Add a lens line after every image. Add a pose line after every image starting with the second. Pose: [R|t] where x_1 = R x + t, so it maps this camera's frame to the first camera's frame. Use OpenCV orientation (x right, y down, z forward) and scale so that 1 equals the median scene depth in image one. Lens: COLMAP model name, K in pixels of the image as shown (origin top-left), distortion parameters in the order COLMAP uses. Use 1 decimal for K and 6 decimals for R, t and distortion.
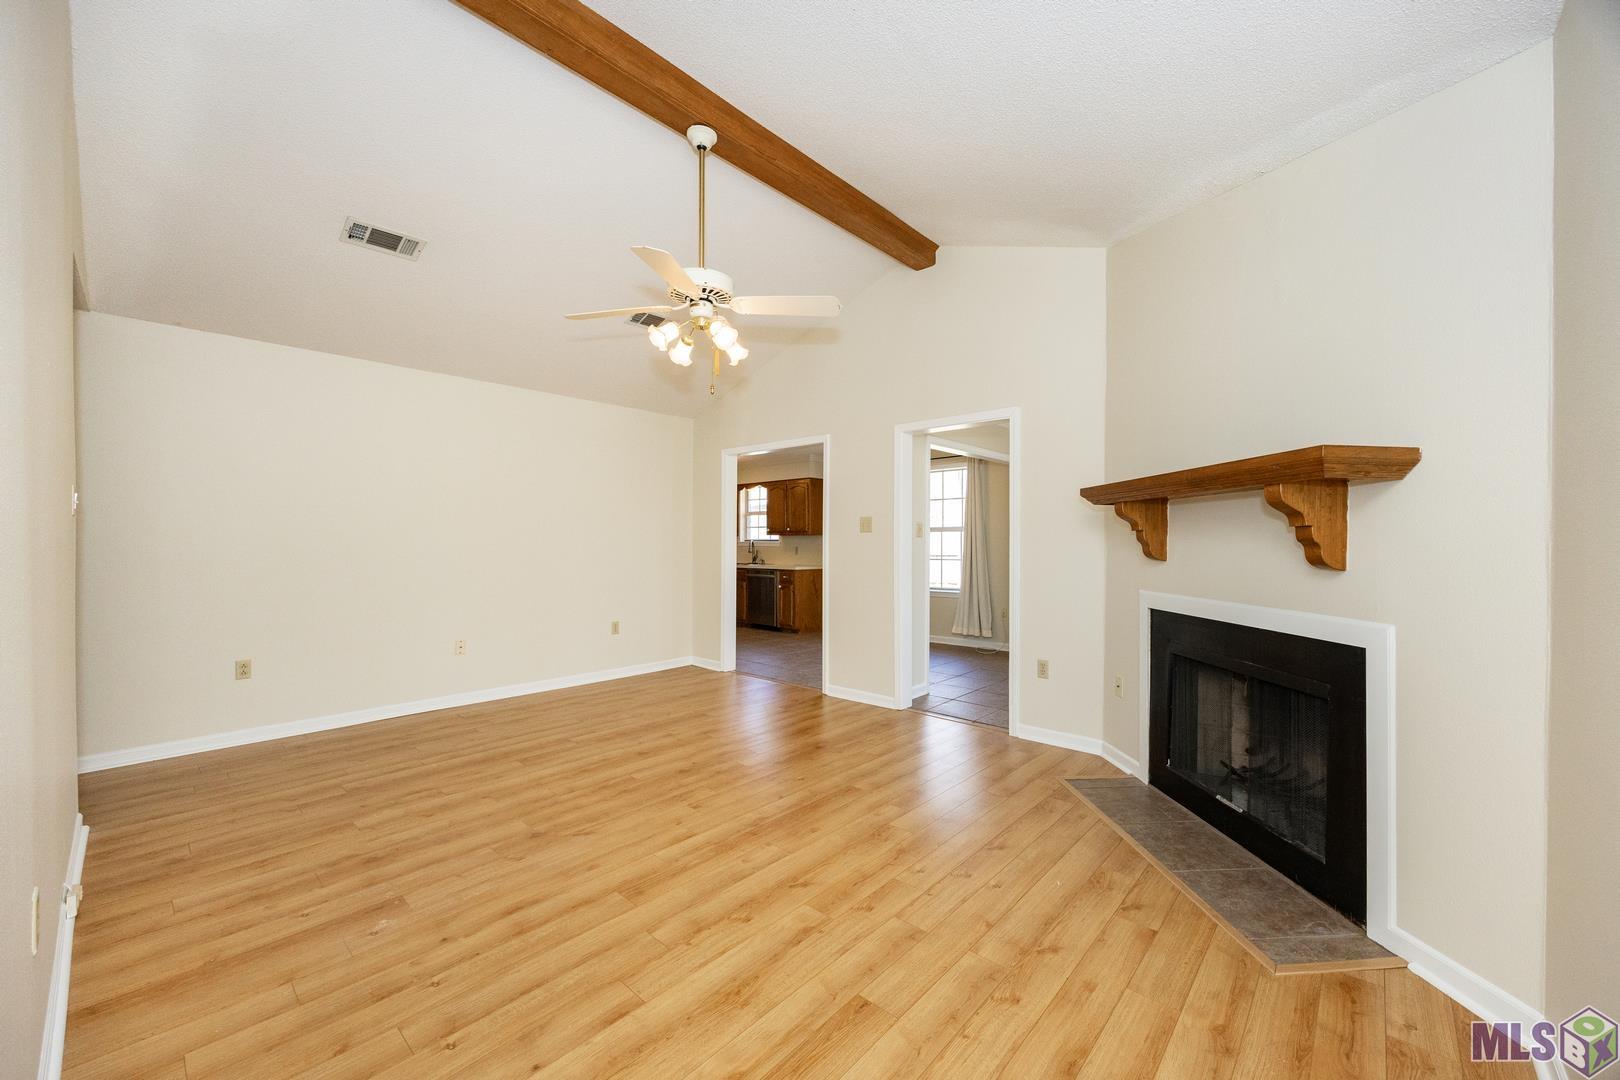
lens RADIAL K [[627.2, 0, 810.0], [0, 627.2, 540.0], [0, 0, 1]] dist [-0.002566, -0.000327]
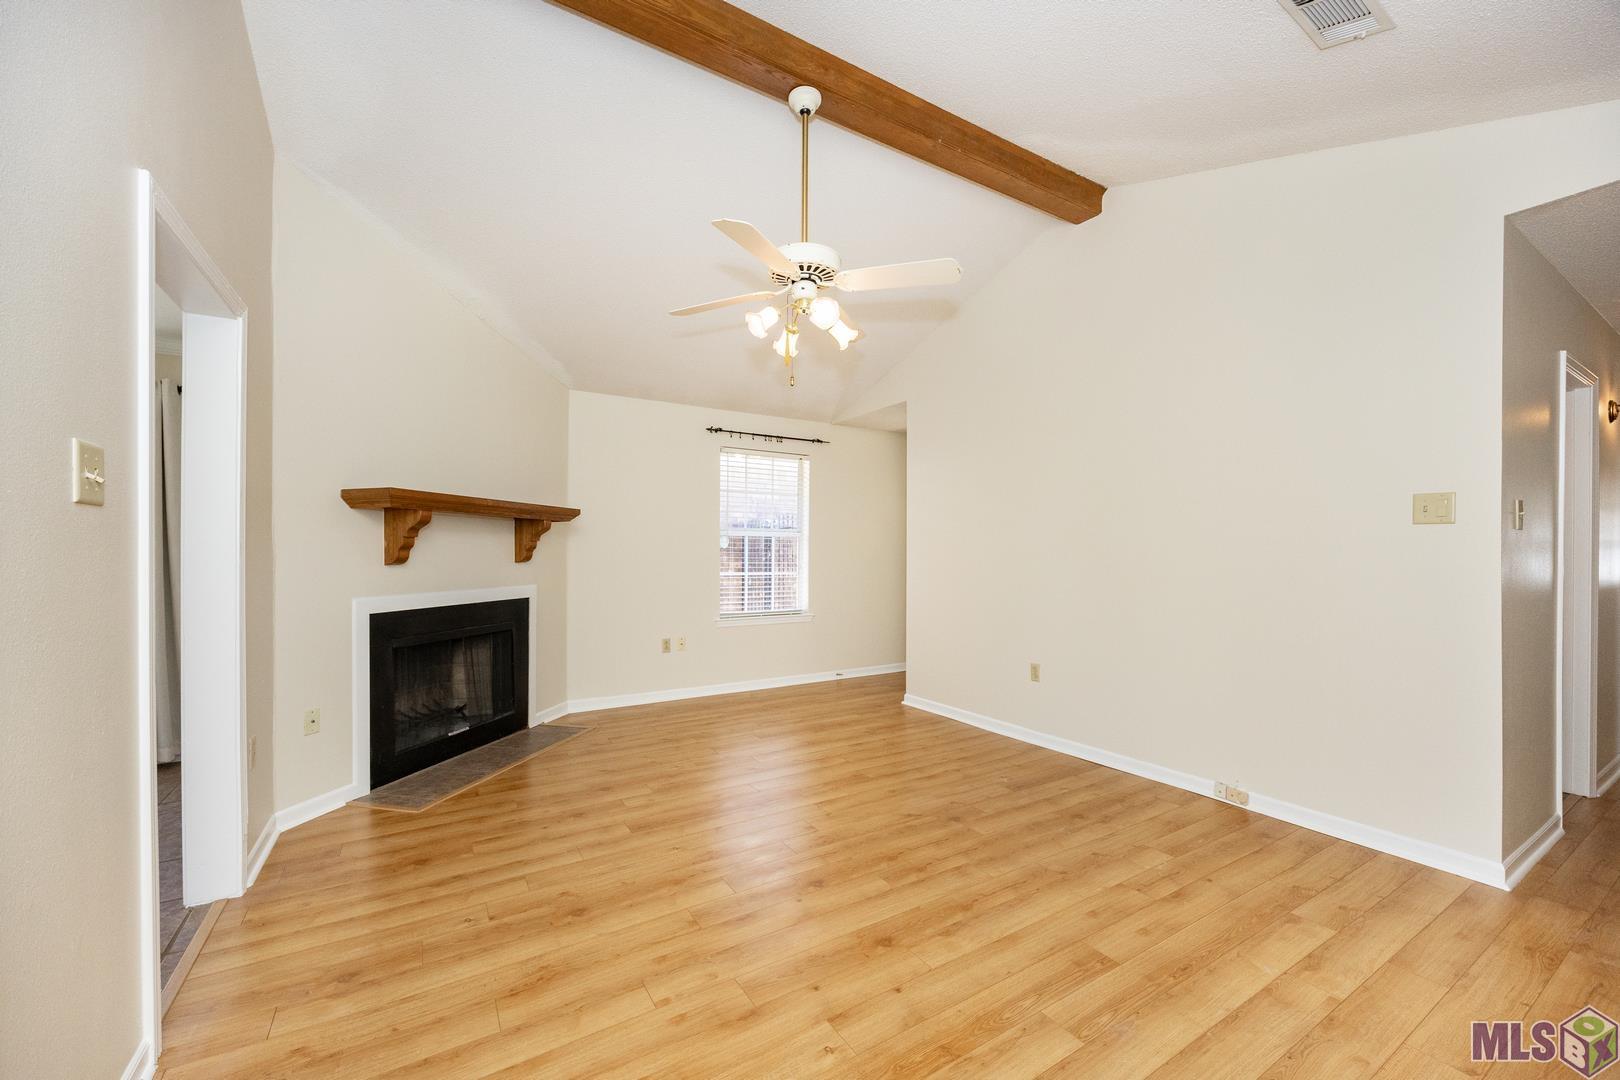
lens RADIAL K [[627.2, 0, 810.0], [0, 627.2, 540.0], [0, 0, 1]] dist [-0.002566, -0.000327]
pose [[-0.965141, 0.000482, 0.261730, -0.425683], [-0.005888, 0.999705, -0.023553, 0.008596], [-0.261664, -0.024273, -0.964854, 1.903730]]
